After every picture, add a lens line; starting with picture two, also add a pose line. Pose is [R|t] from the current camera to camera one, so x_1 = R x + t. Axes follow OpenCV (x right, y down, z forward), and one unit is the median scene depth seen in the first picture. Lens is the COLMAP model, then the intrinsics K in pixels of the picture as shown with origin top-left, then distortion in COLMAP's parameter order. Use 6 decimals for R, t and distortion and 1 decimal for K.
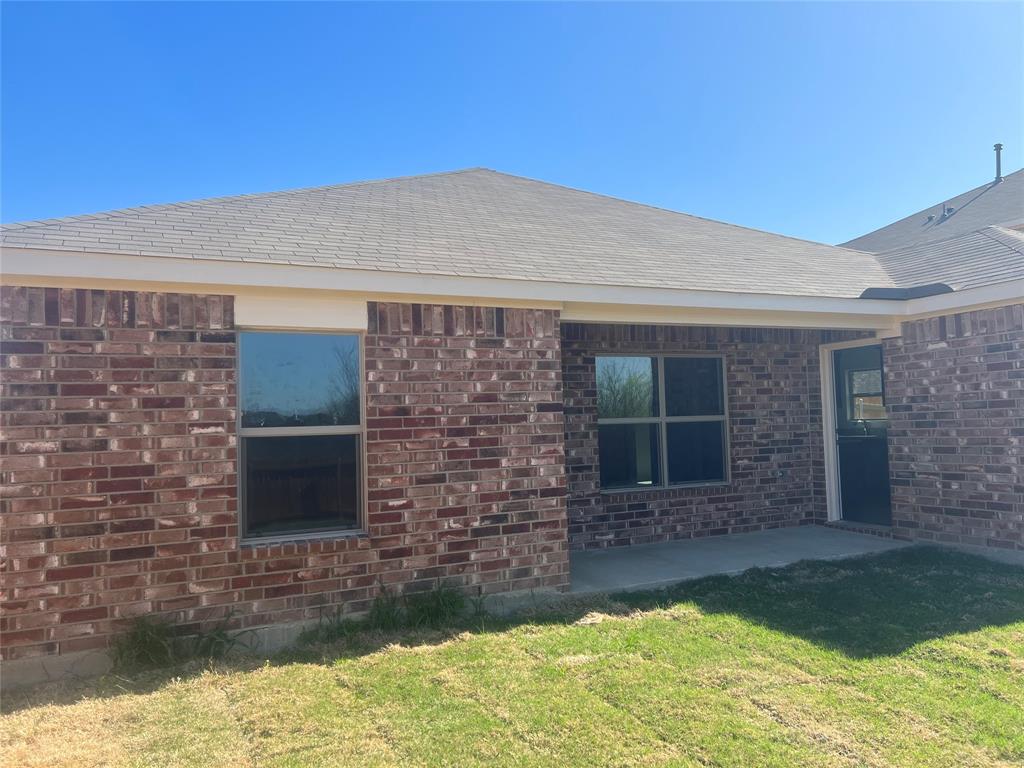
lens RADIAL K [[809.8, 0, 512.2], [0, 809.8, 385.8], [0, 0, 1]] dist [0.071646, -0.030944]
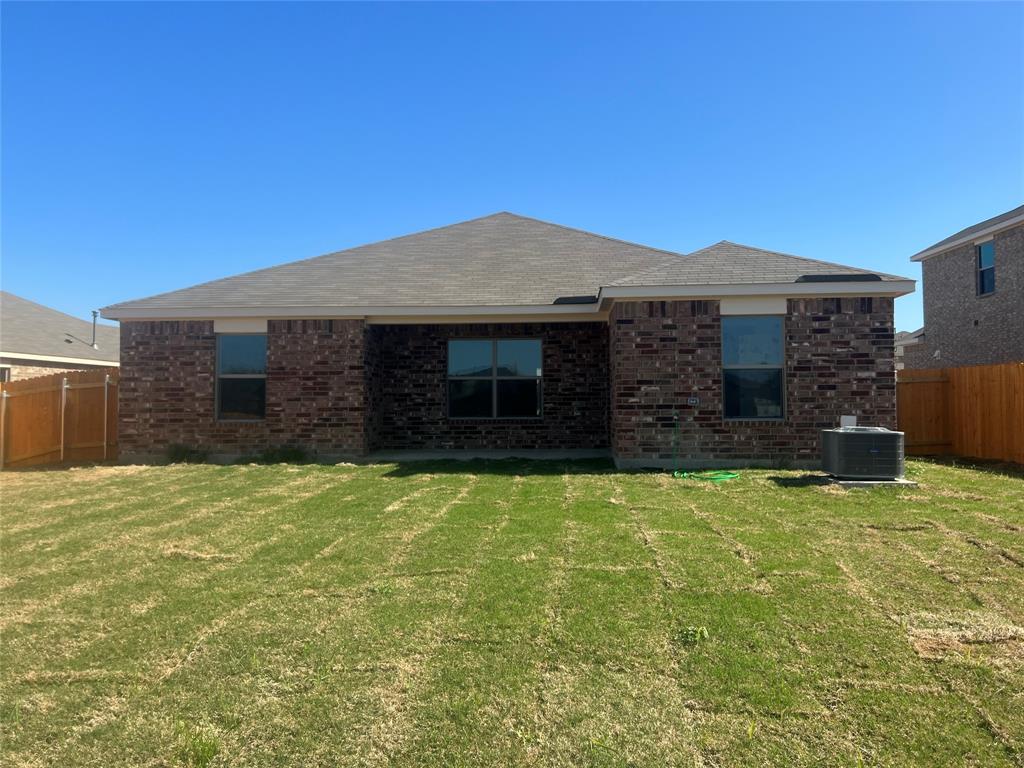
lens RADIAL K [[809.8, 0, 515.0], [0, 809.8, 384.9], [0, 0, 1]] dist [0.071646, -0.030944]
pose [[0.852906, 0.011705, -0.521933, 1.550735], [0.000997, 0.999710, 0.024050, 0.023079], [0.522064, -0.021033, 0.852647, -0.566119]]
